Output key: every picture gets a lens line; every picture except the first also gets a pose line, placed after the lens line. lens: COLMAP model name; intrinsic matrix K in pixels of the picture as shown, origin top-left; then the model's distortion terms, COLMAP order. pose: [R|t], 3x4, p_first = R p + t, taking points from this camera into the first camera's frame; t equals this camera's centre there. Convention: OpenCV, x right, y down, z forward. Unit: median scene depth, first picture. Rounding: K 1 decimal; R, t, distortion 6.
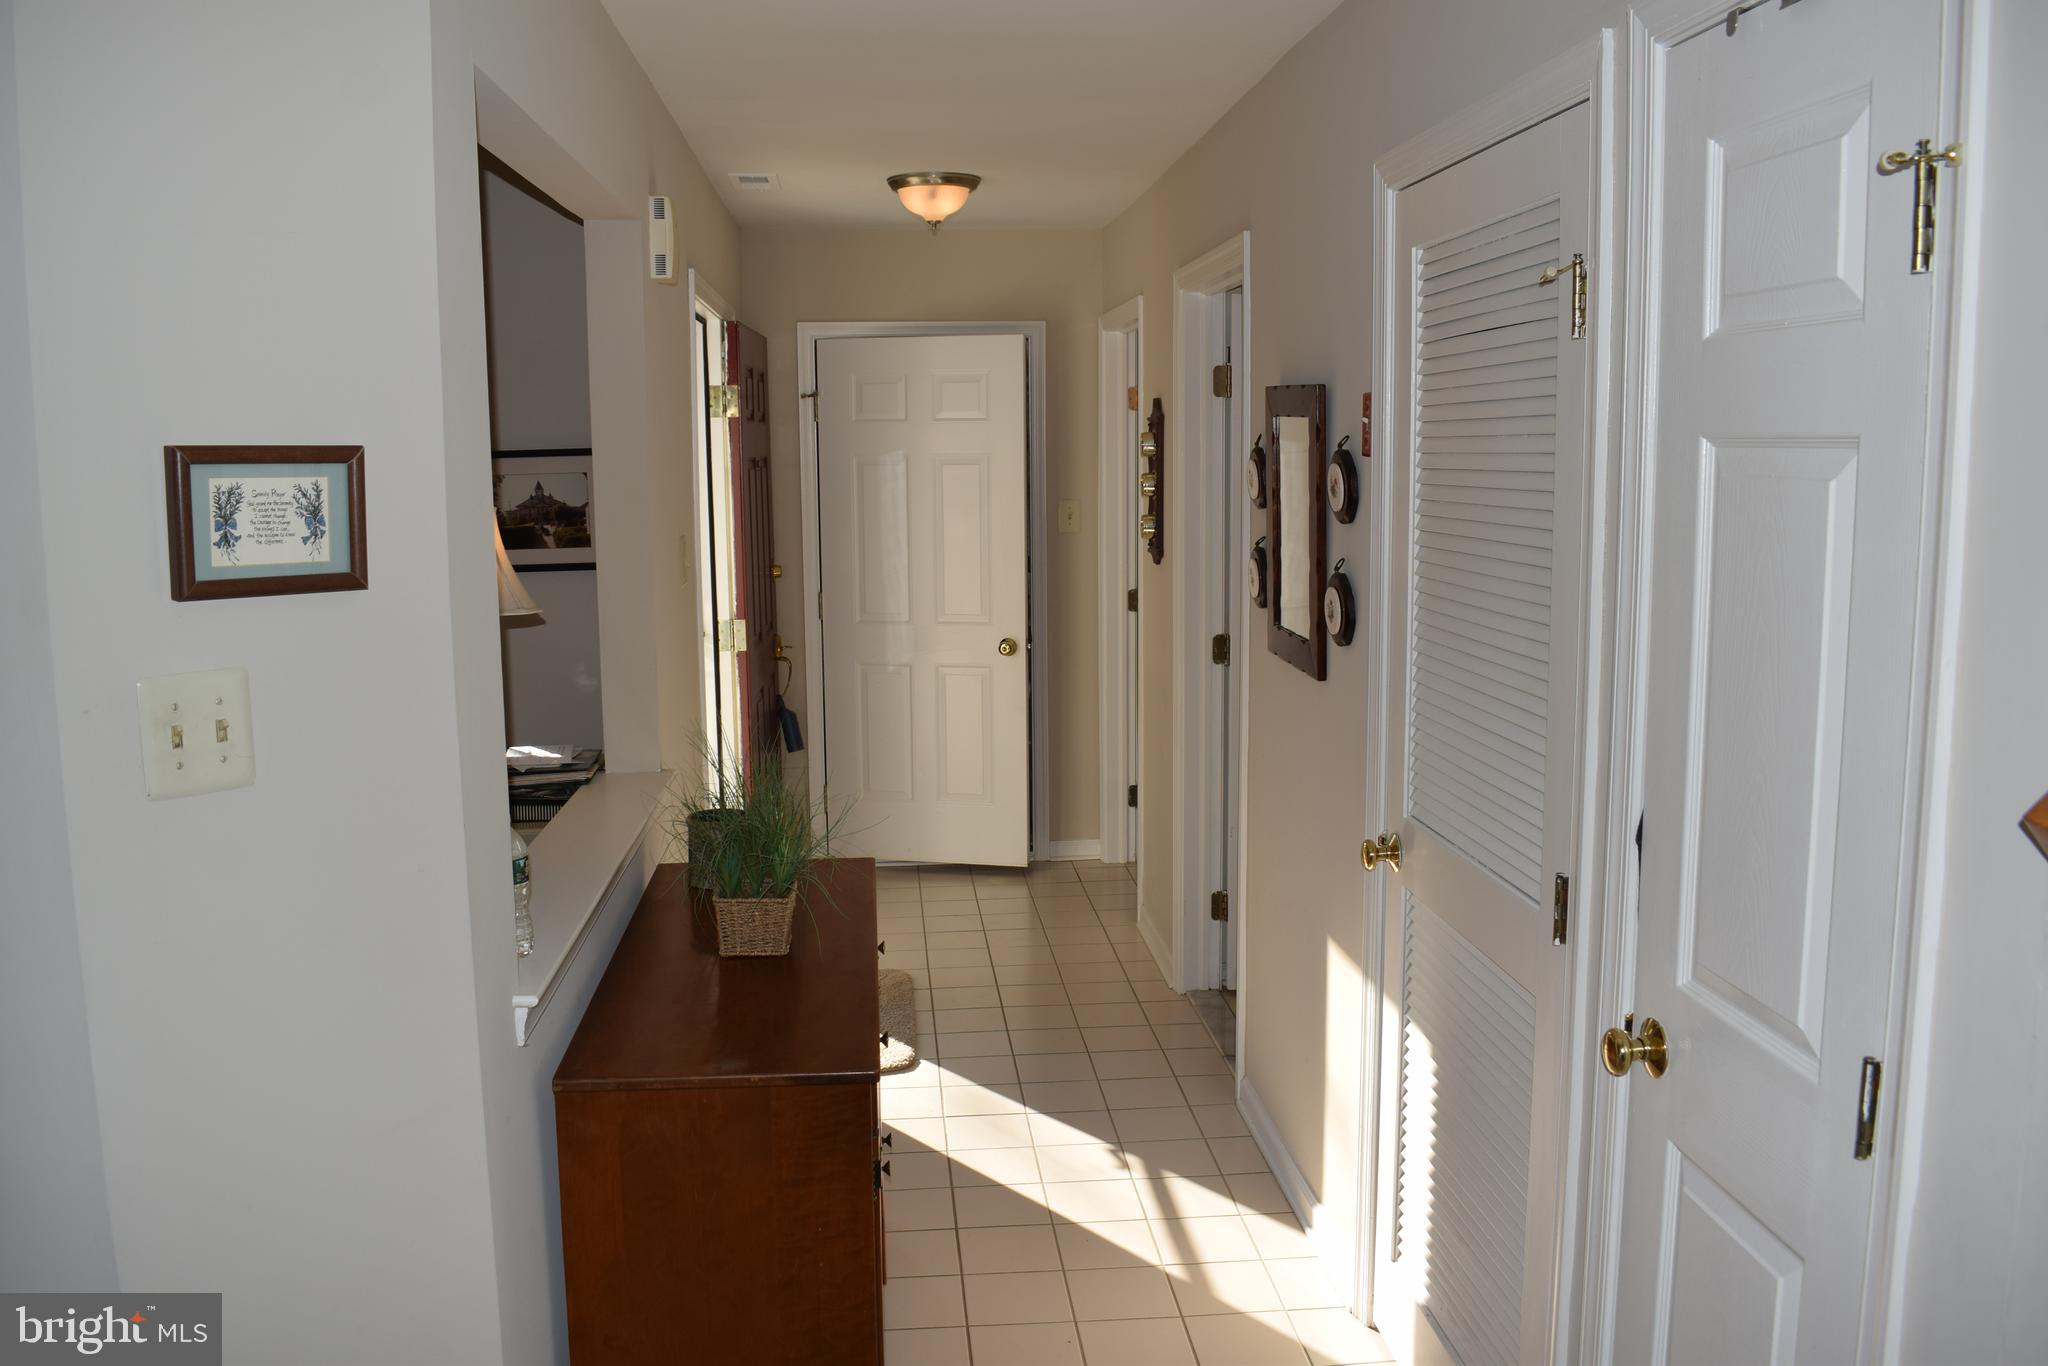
lens RADIAL K [[1599.6, 0, 1024.0], [0, 1599.6, 683.0], [0, 0, 1]] dist [-0.095058, 0.016116]
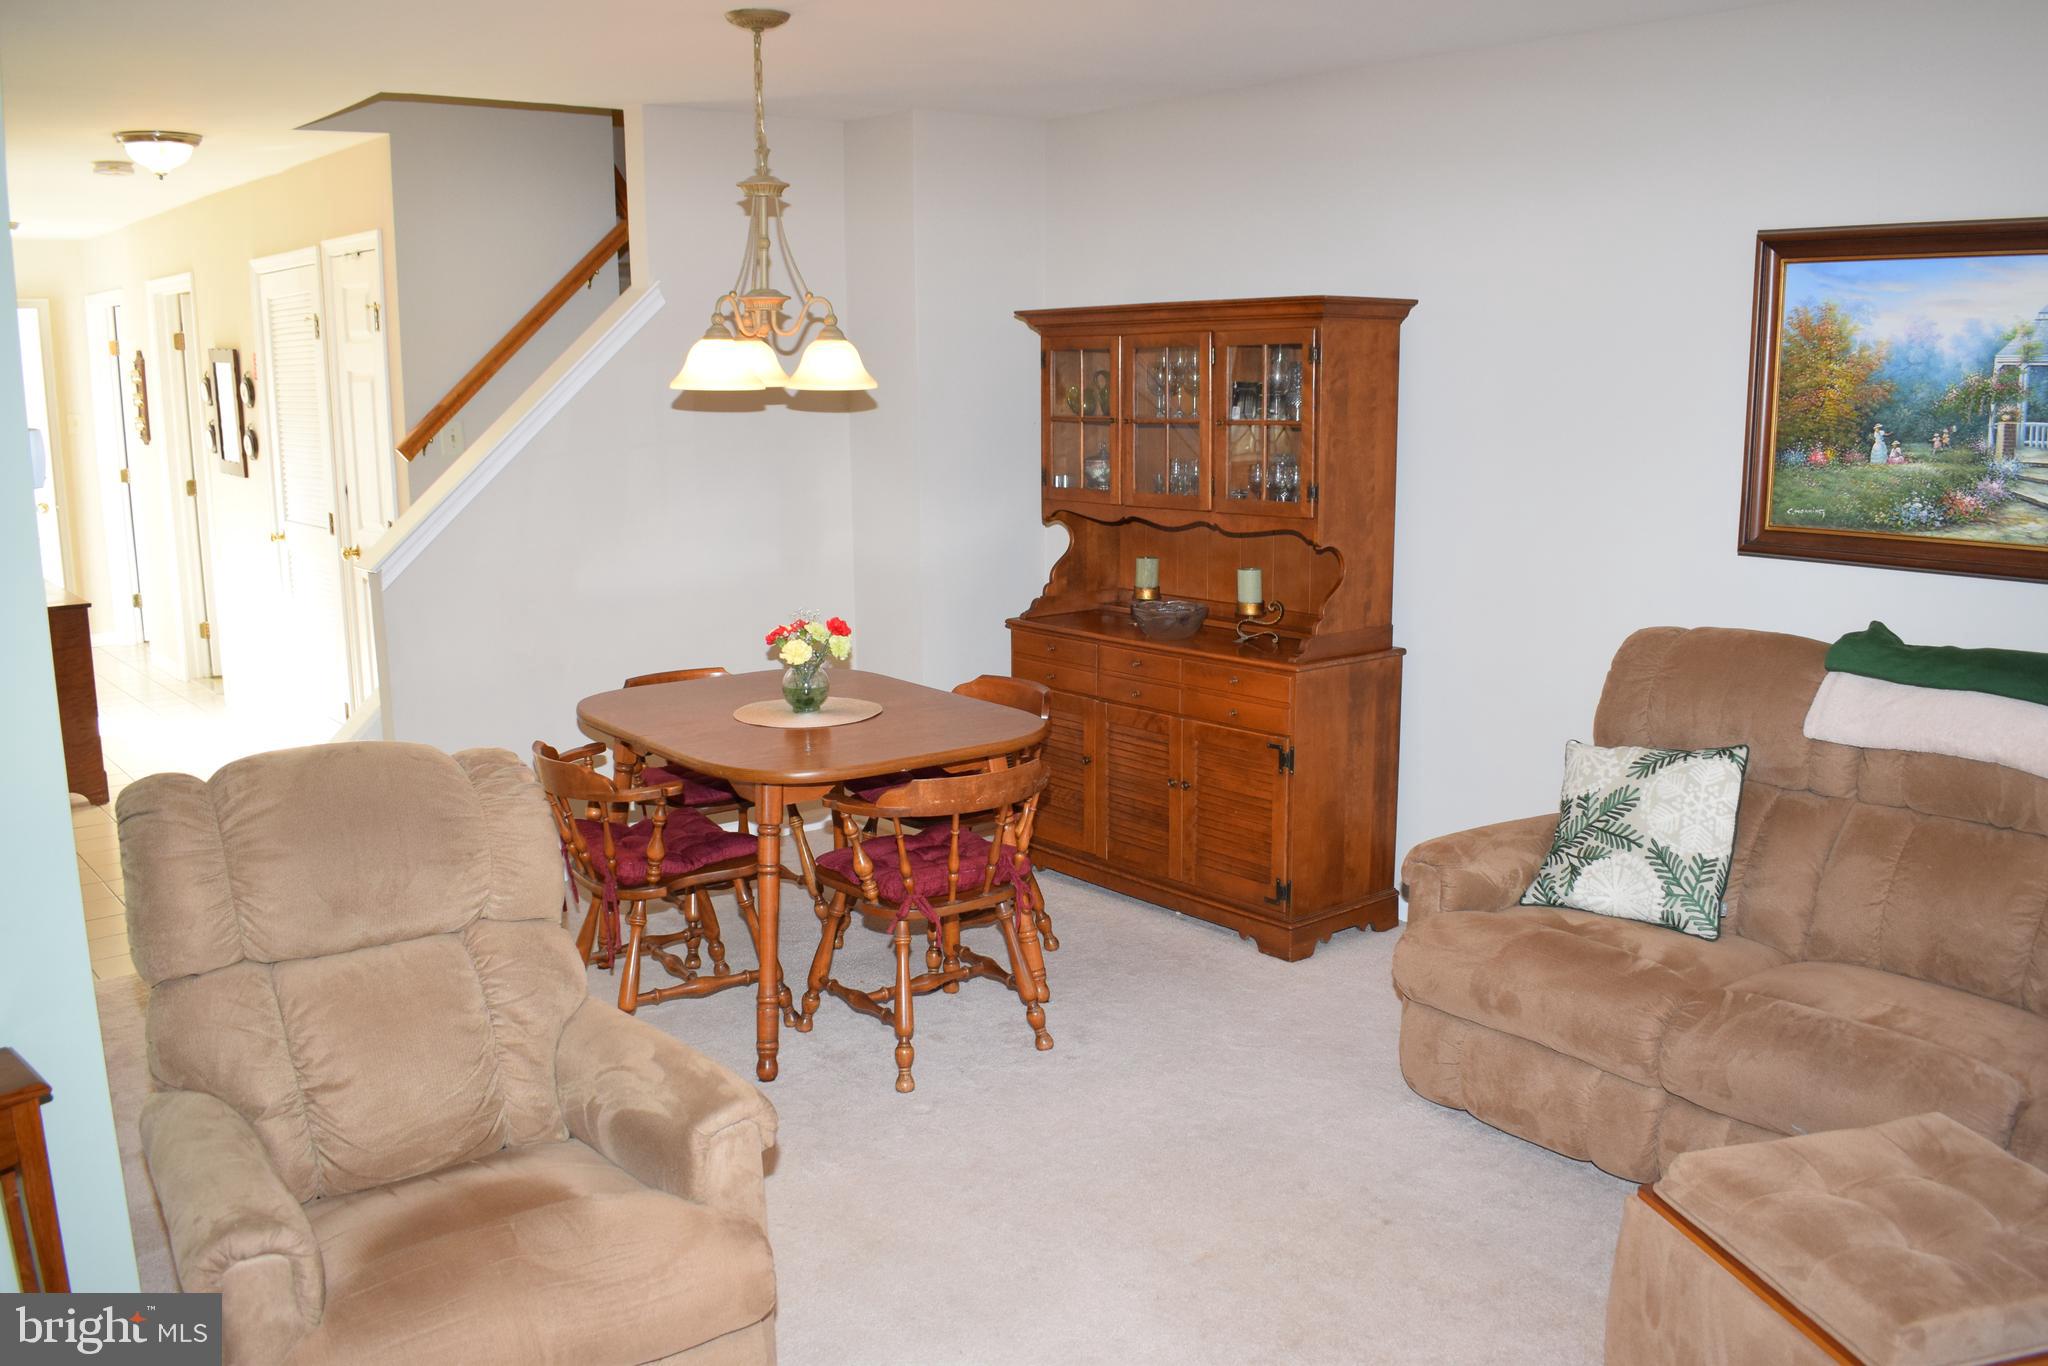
lens RADIAL K [[1599.6, 0, 1024.0], [0, 1599.6, 683.0], [0, 0, 1]] dist [-0.095058, 0.016116]
pose [[0.802725, -0.103550, 0.587290, -0.202192], [0.078051, 0.994581, 0.068681, 0.170625], [-0.591220, -0.009293, 0.806457, -1.122807]]
